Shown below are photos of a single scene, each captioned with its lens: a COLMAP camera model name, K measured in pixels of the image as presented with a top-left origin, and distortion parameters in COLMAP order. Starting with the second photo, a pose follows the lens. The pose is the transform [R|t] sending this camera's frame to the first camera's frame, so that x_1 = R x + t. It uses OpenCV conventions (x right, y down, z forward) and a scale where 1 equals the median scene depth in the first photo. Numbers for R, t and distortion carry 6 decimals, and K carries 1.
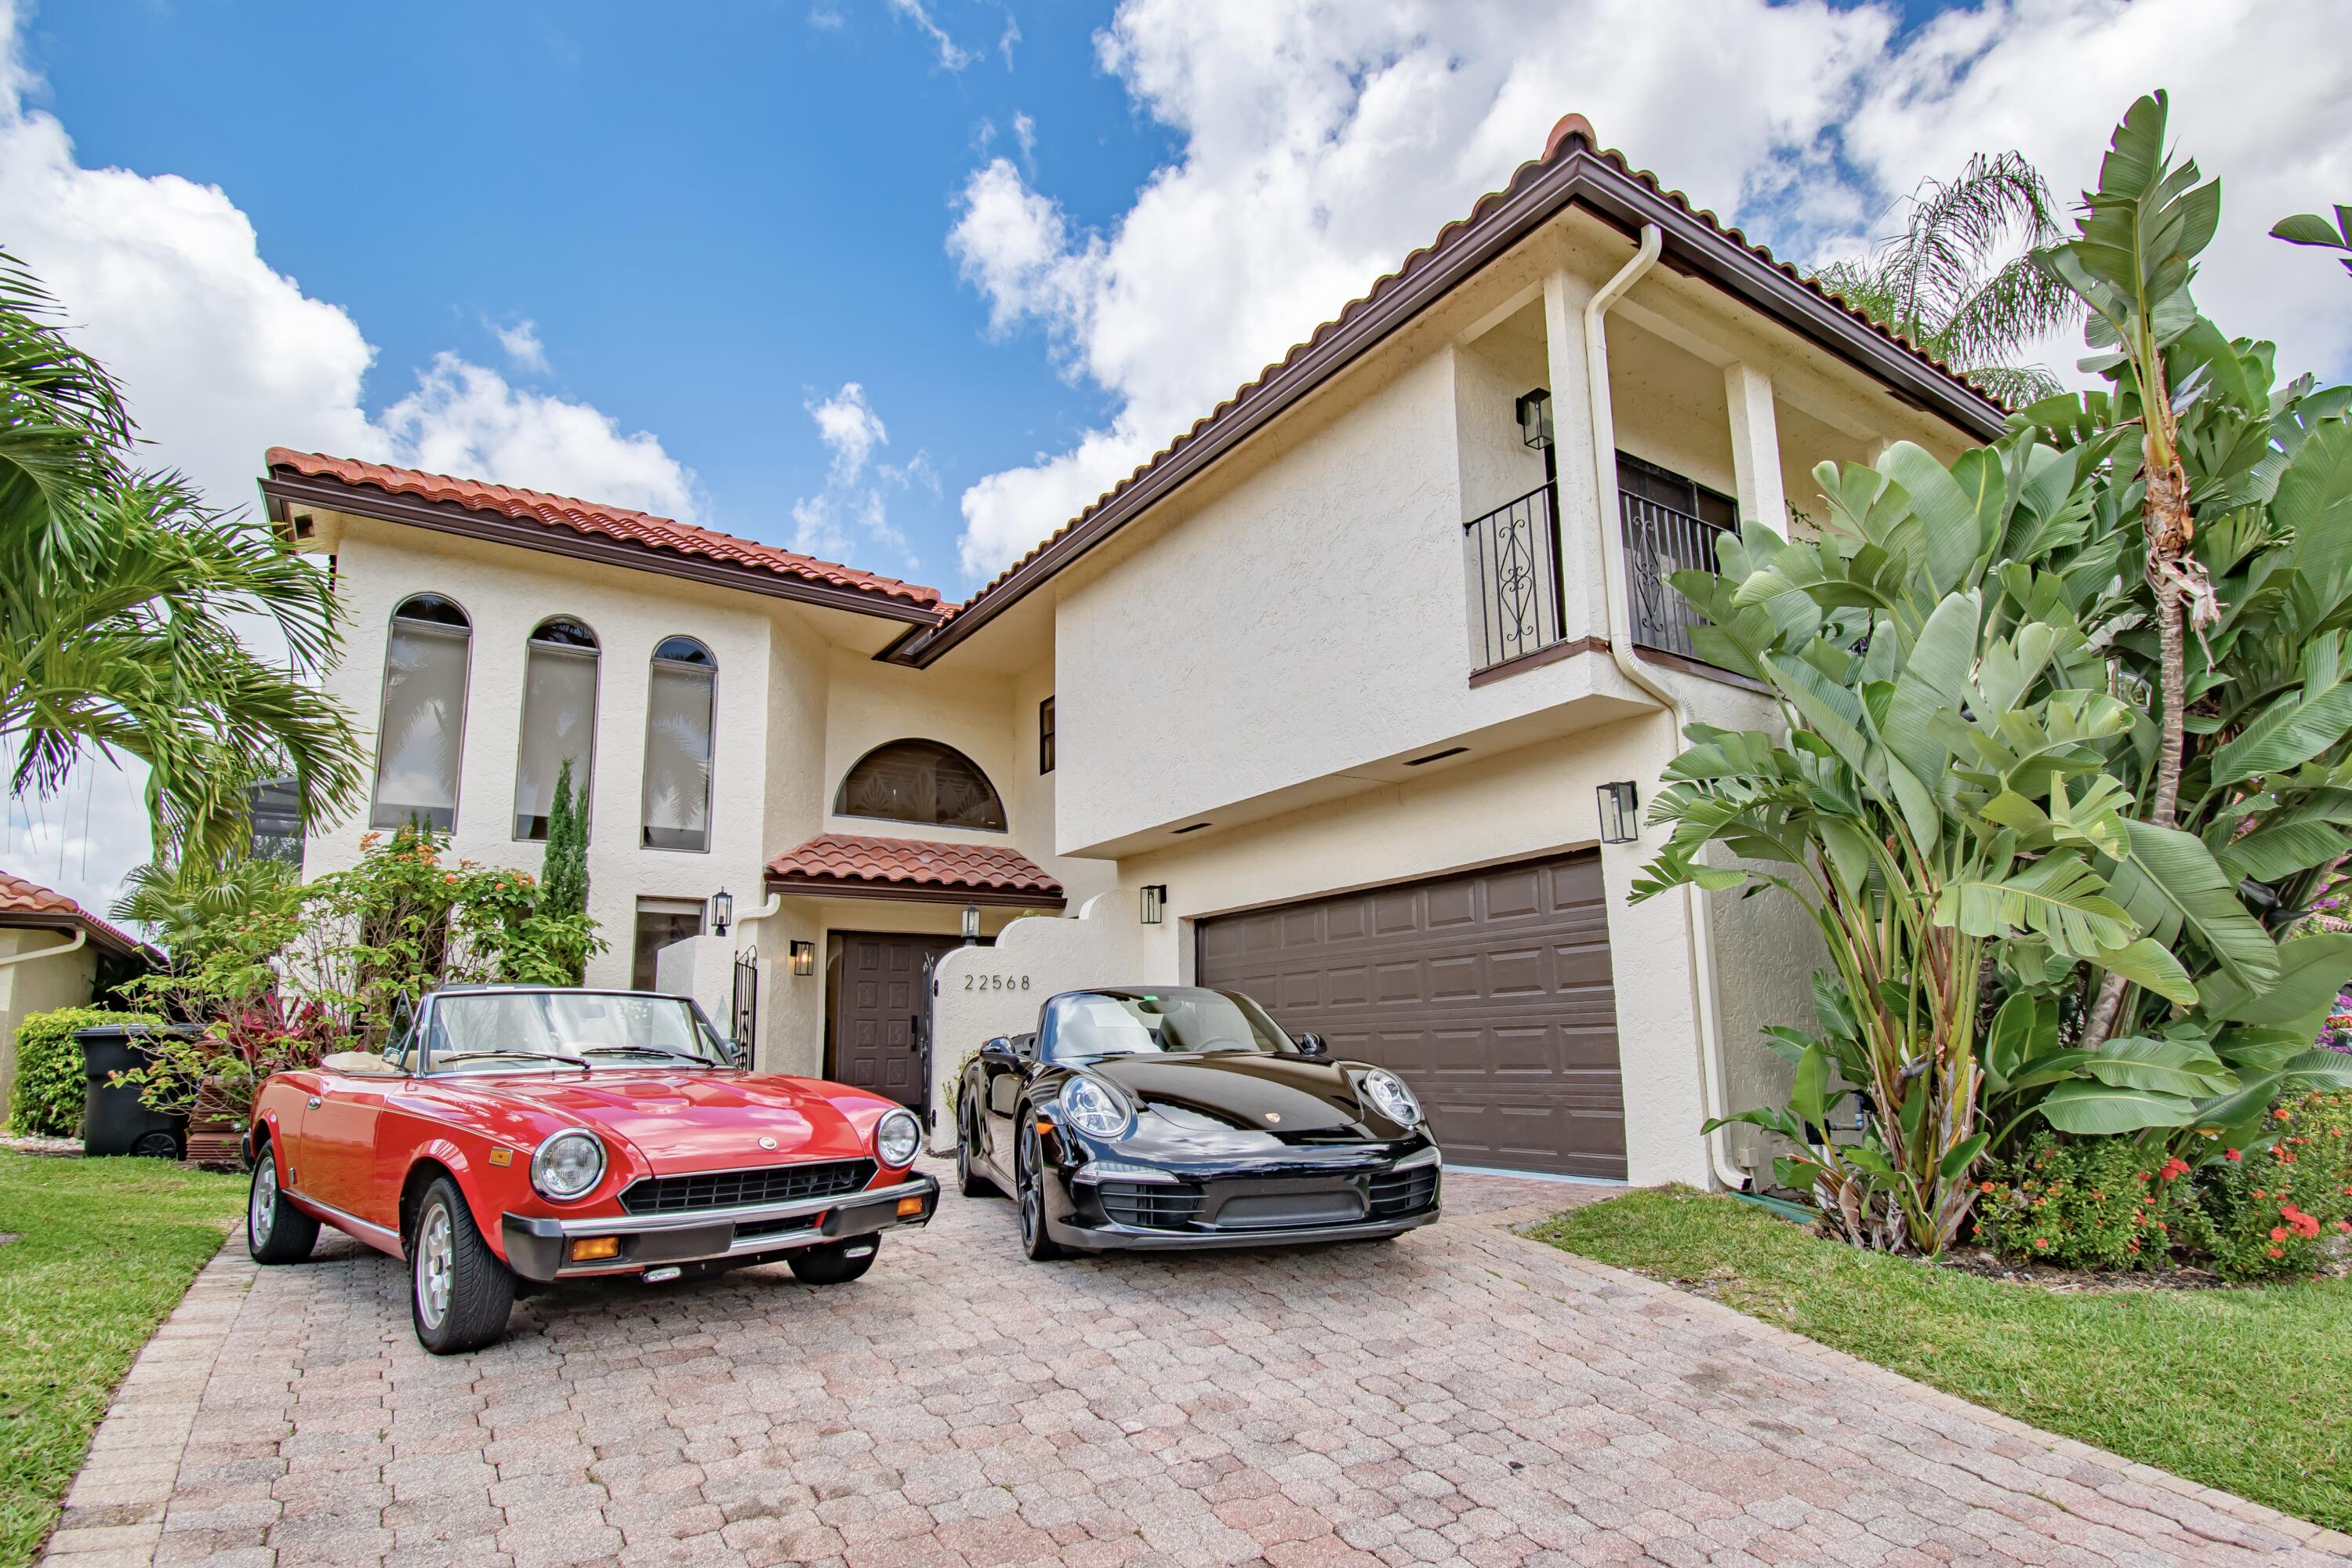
lens RADIAL K [[1198.1, 0, 1173.5], [0, 1198.1, 837.9], [0, 0, 1]] dist [0.014783, -0.030127]
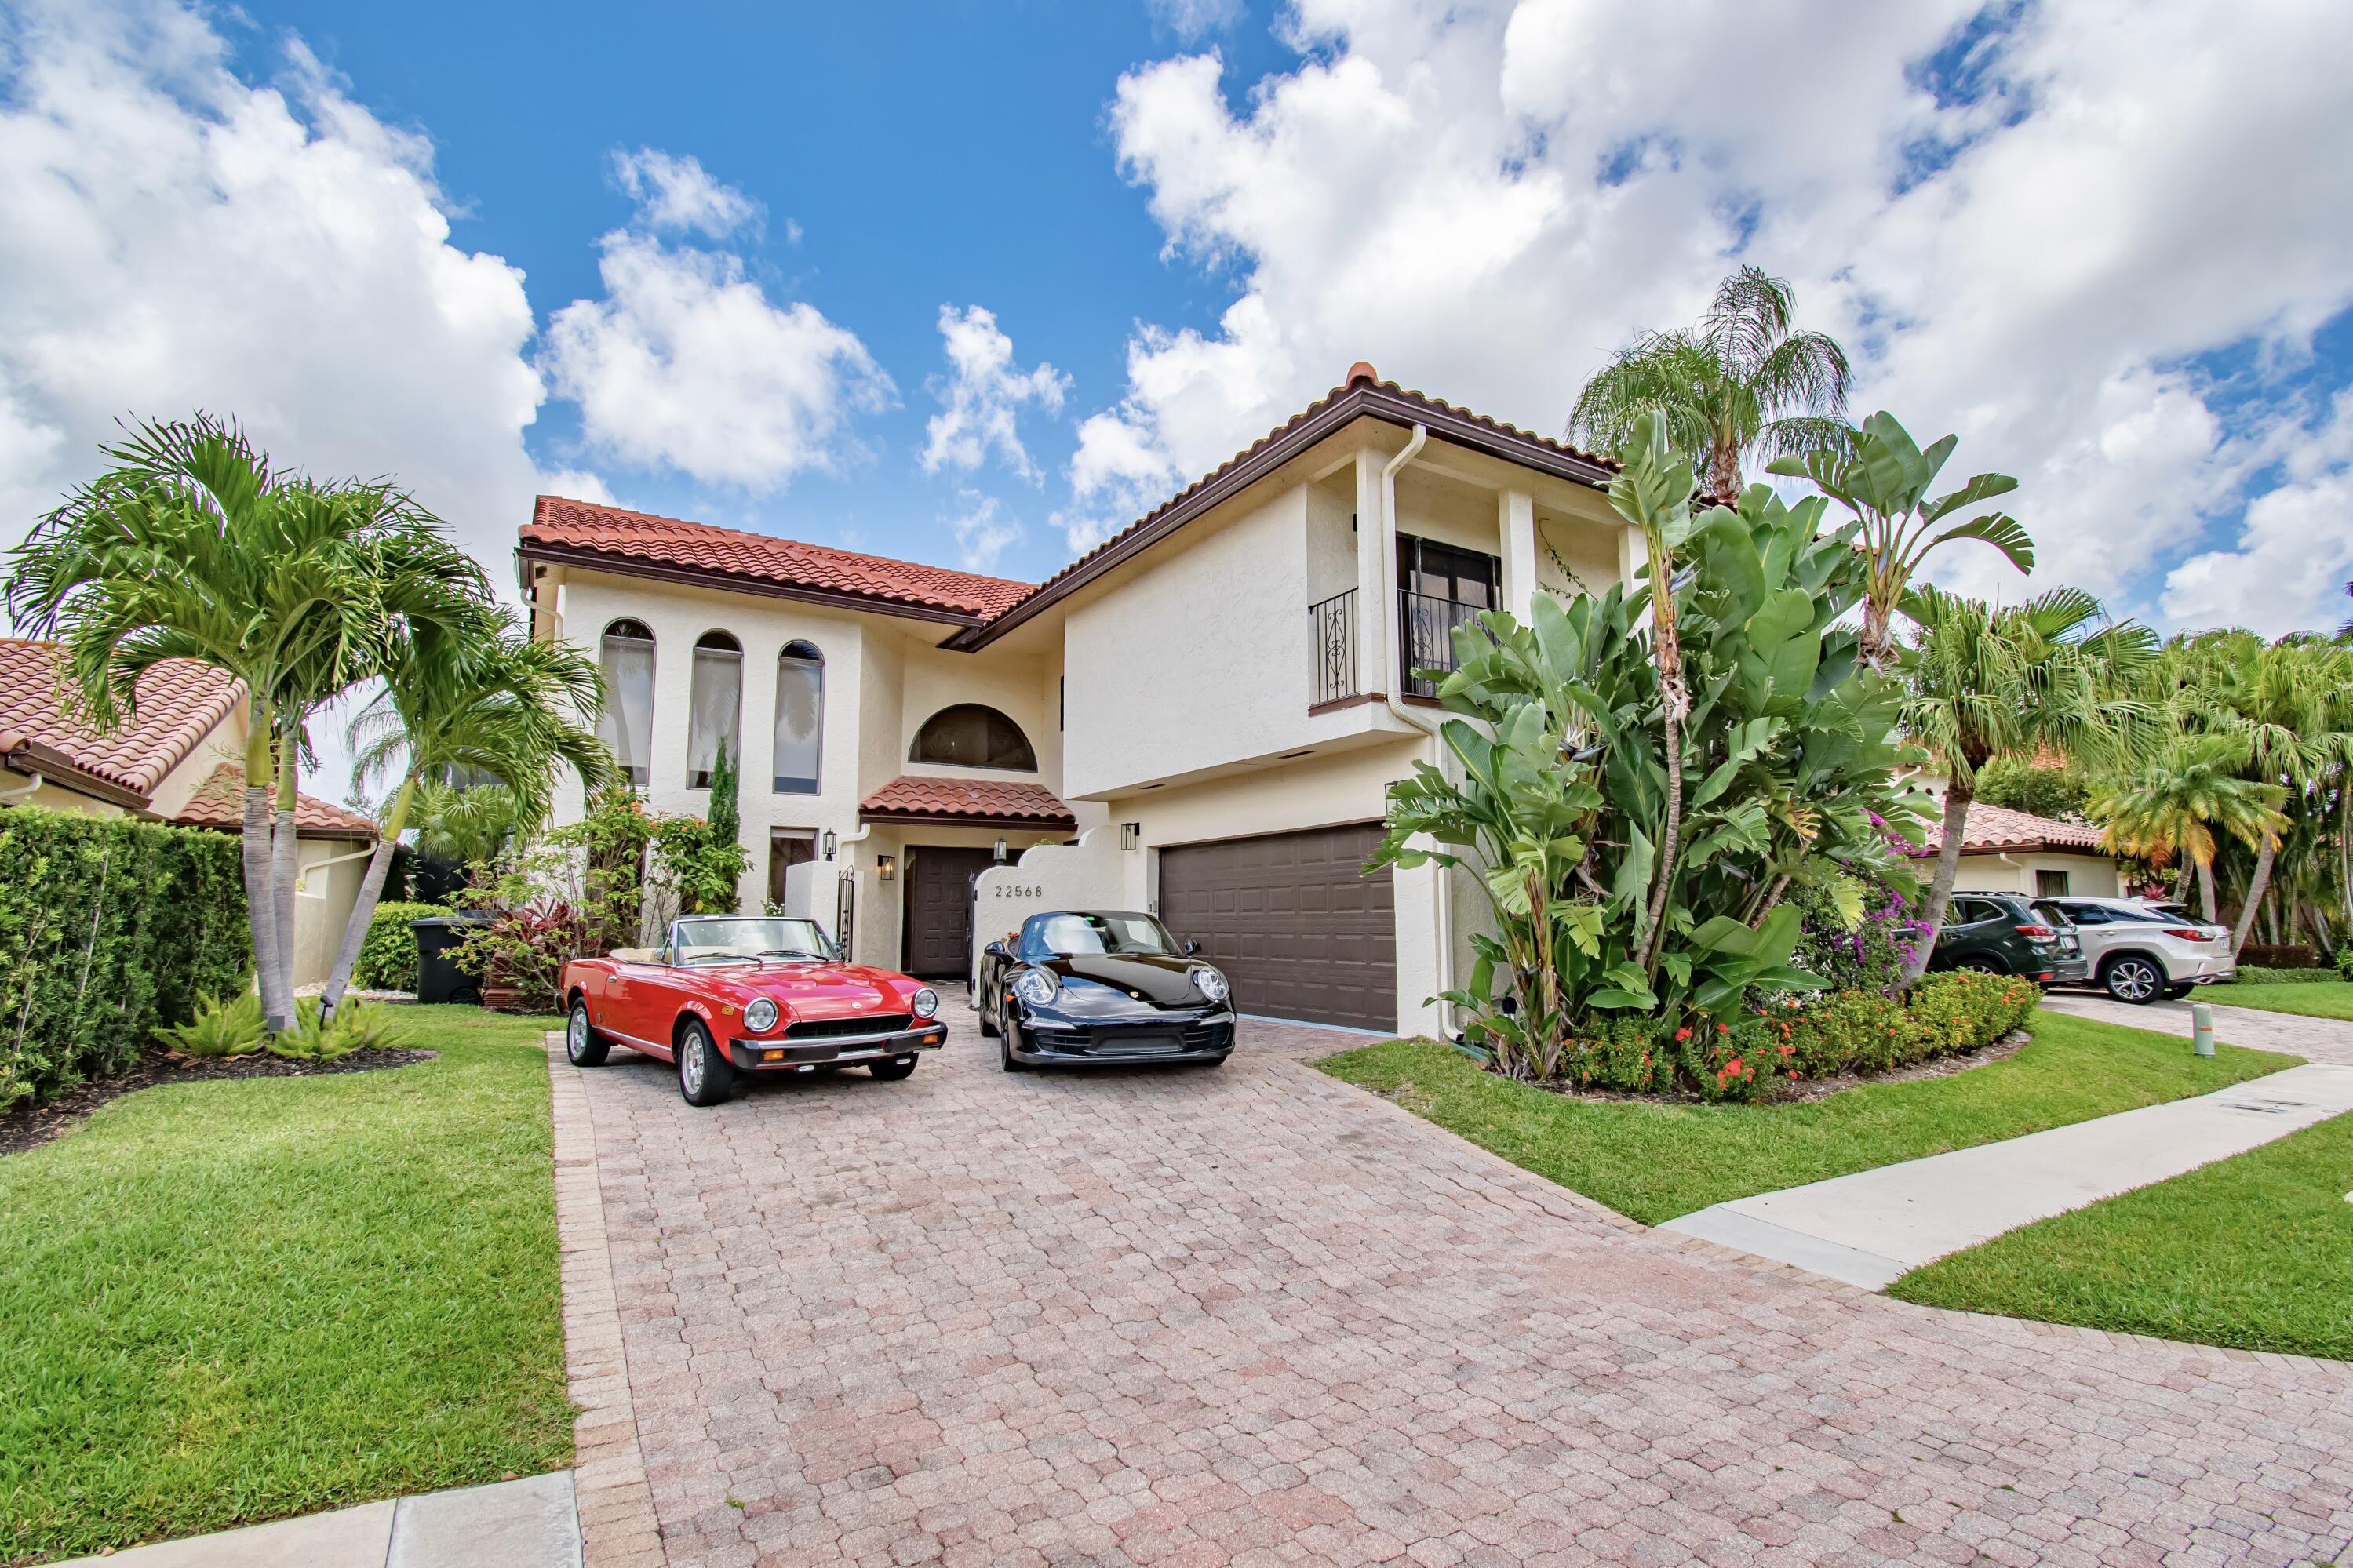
lens RADIAL K [[1055.3, 0, 1176.5], [0, 1055.3, 784.0], [0, 0, 1]] dist [0.011139, -0.021189]
pose [[0.999164, 0.008560, -0.039985, 0.139772], [-0.006587, 0.998767, 0.049210, -0.109126], [0.040357, -0.048905, 0.997988, -0.381795]]
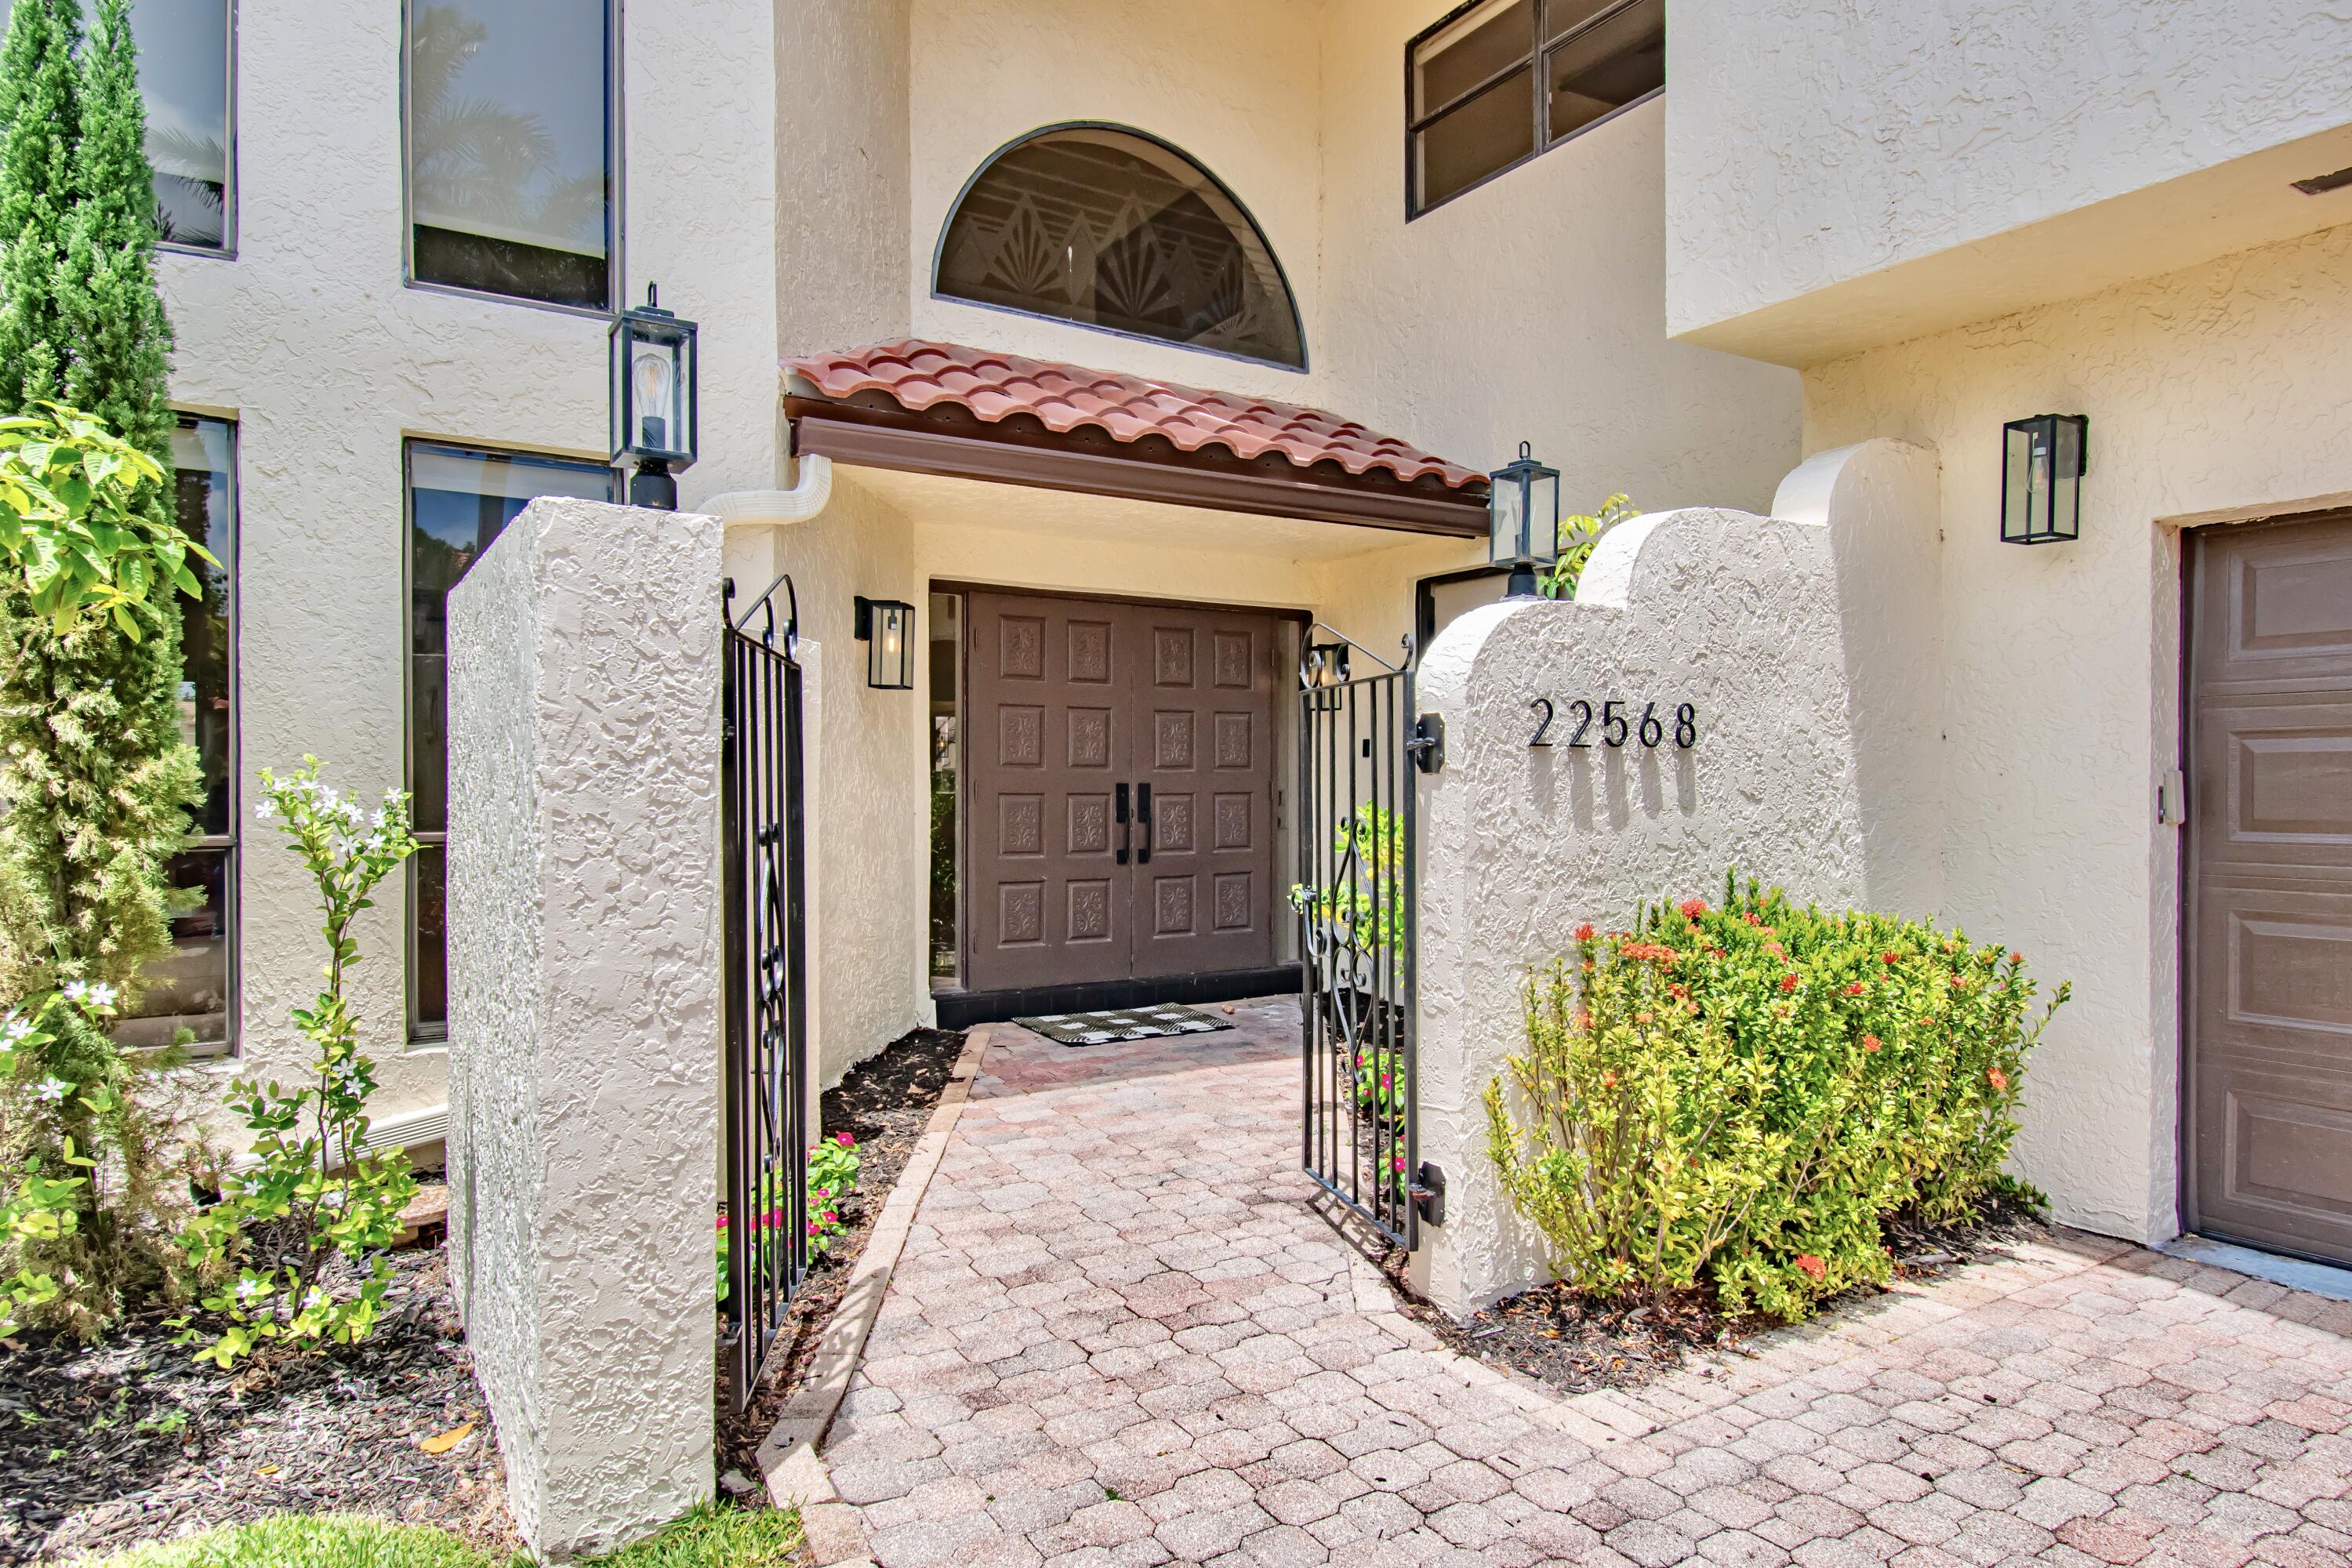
lens RADIAL K [[1270.7, 0, 1176.0], [0, 1270.7, 784.0], [0, 0, 1]] dist [0.004797, 0.000591]
pose [[0.999908, 0.011944, -0.006458, -0.381919], [-0.010487, 0.981449, 0.191437, 0.116323], [0.008625, -0.191351, 0.981484, 1.053588]]
